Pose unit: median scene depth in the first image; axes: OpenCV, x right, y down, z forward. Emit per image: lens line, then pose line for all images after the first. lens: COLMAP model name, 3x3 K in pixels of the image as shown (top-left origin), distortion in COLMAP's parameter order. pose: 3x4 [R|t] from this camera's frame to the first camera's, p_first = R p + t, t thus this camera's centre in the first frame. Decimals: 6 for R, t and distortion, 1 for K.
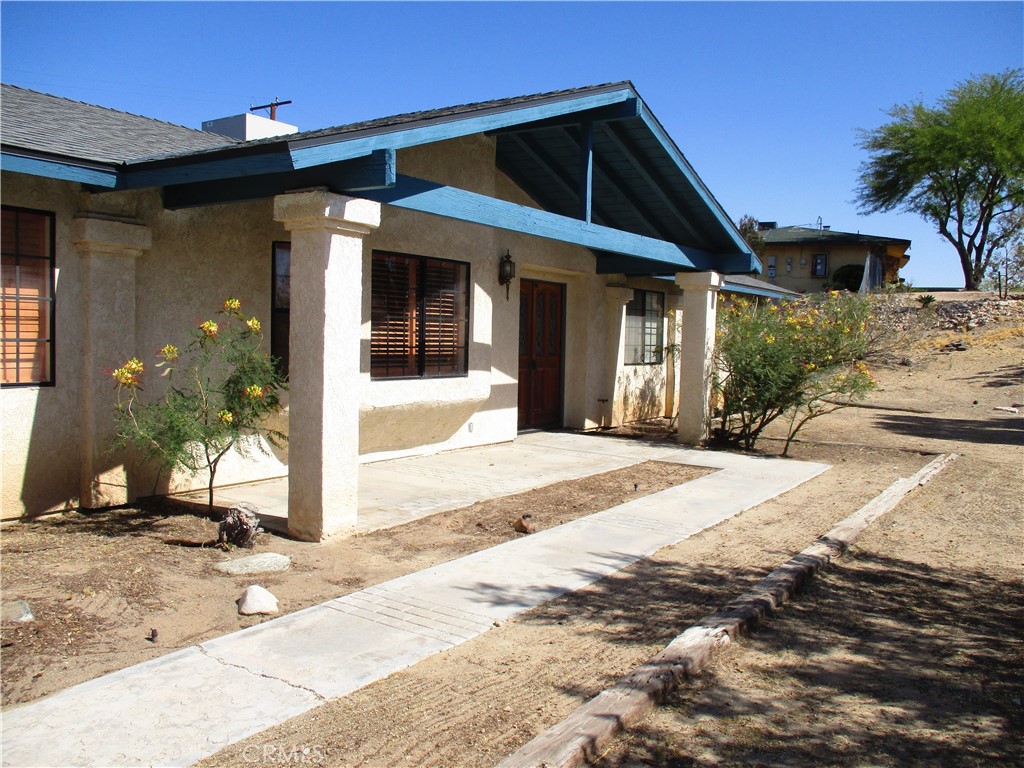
lens RADIAL K [[861.5, 0, 511.8], [0, 861.5, 383.5], [0, 0, 1]] dist [-0.032934, 0.028201]
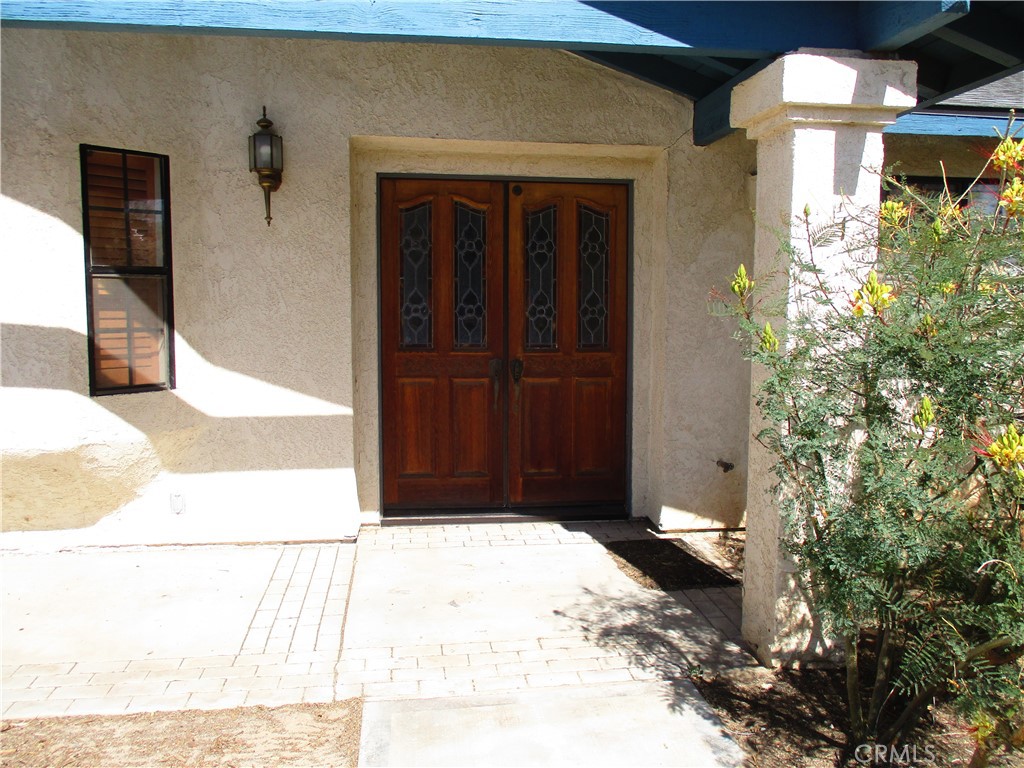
lens RADIAL K [[861.5, 0, 511.5], [0, 861.5, 385.0], [0, 0, 1]] dist [-0.032934, 0.028201]
pose [[0.662230, 0.034519, -0.748505, 0.341863], [-0.024081, 0.999403, 0.024785, -0.024812], [0.748914, 0.001612, 0.662666, 0.679134]]
